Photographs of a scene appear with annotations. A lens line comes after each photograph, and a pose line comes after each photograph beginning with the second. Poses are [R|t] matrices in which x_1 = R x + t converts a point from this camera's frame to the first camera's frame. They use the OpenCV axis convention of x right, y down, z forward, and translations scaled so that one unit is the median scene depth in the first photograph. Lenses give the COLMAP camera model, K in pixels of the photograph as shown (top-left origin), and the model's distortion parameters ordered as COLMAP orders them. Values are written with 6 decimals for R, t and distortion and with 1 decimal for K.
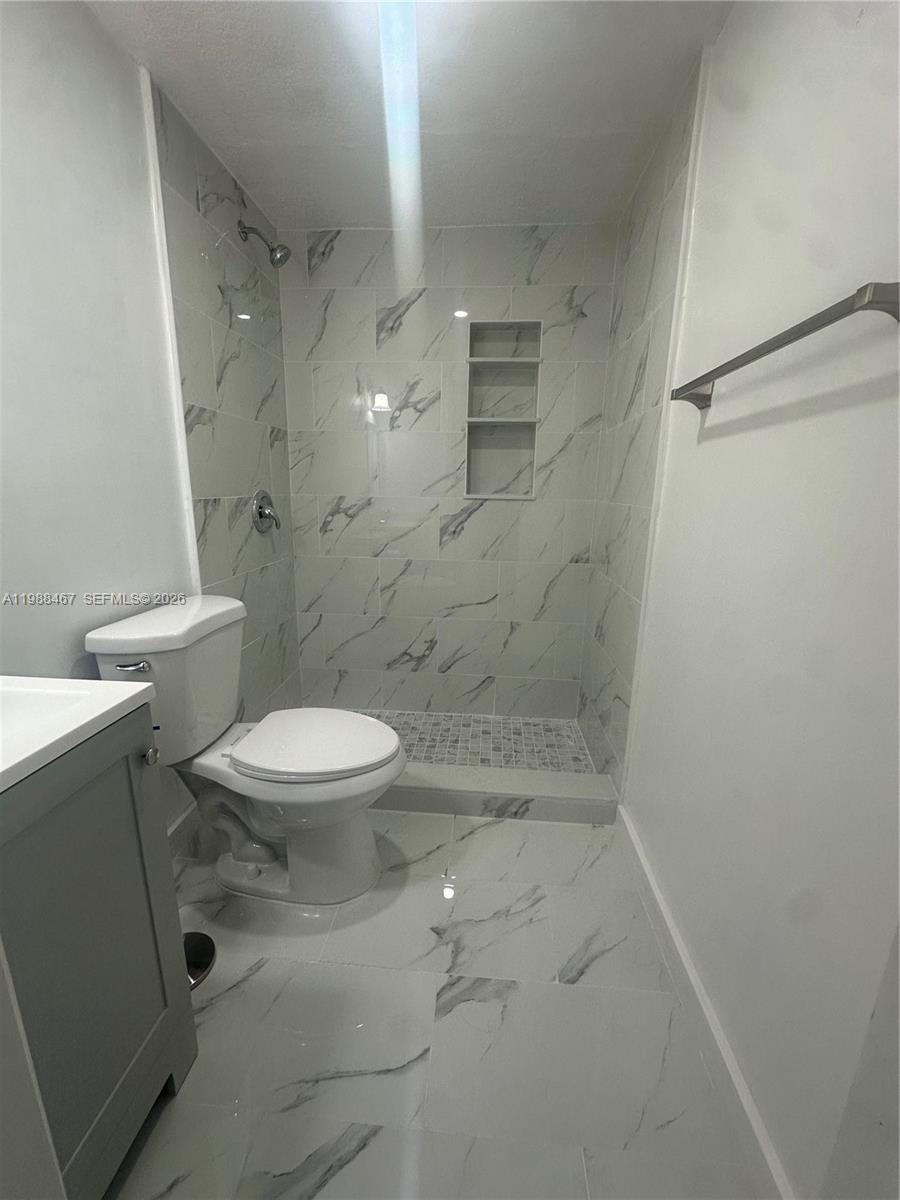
lens RADIAL K [[484.0, 0, 449.4], [0, 484.0, 601.6], [0, 0, 1]] dist [-0.002629, 0.000989]
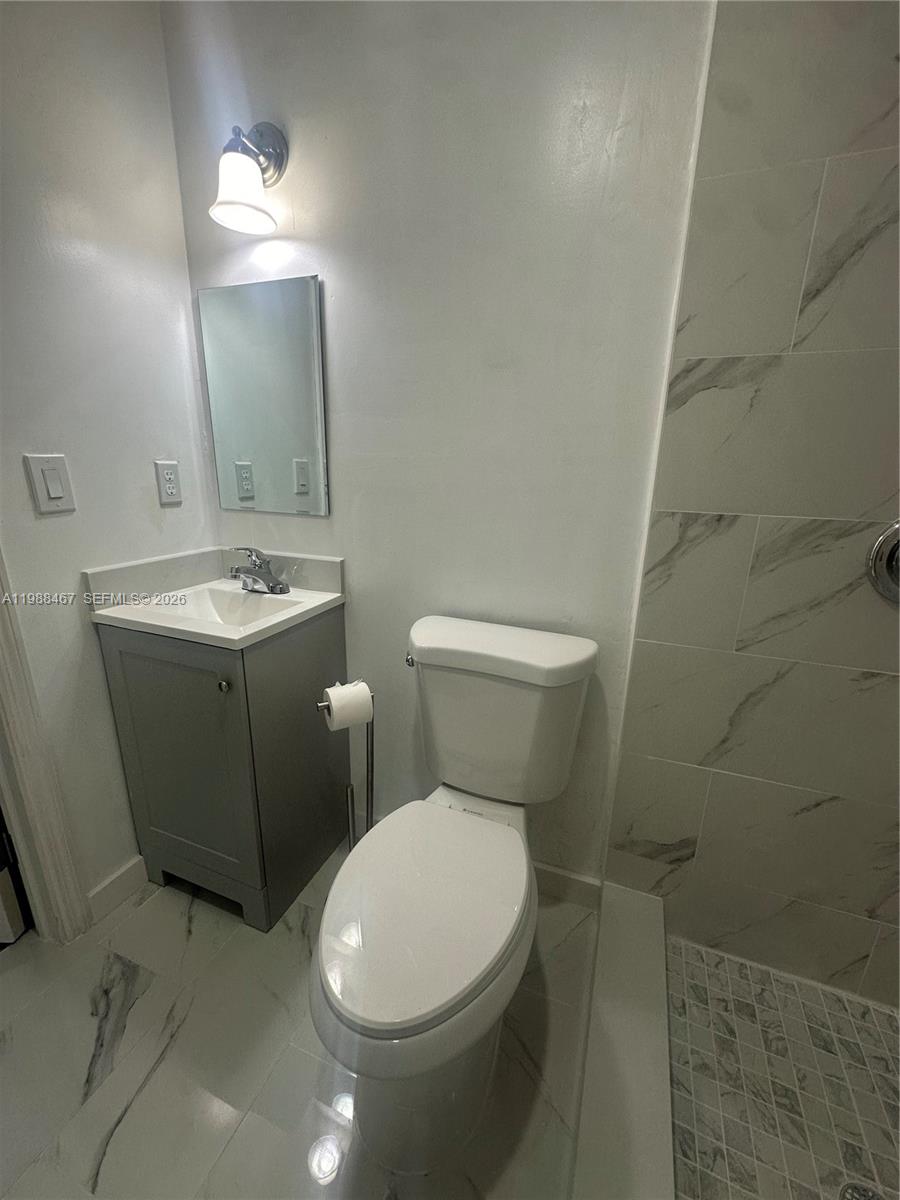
lens RADIAL K [[484.0, 0, 450.7], [0, 484.0, 599.8], [0, 0, 1]] dist [-0.002629, 0.000989]
pose [[-0.280800, 0.245977, -0.927710, 0.174584], [-0.247115, 0.915482, 0.317532, -0.220025], [0.927408, 0.318414, -0.196283, 0.829686]]
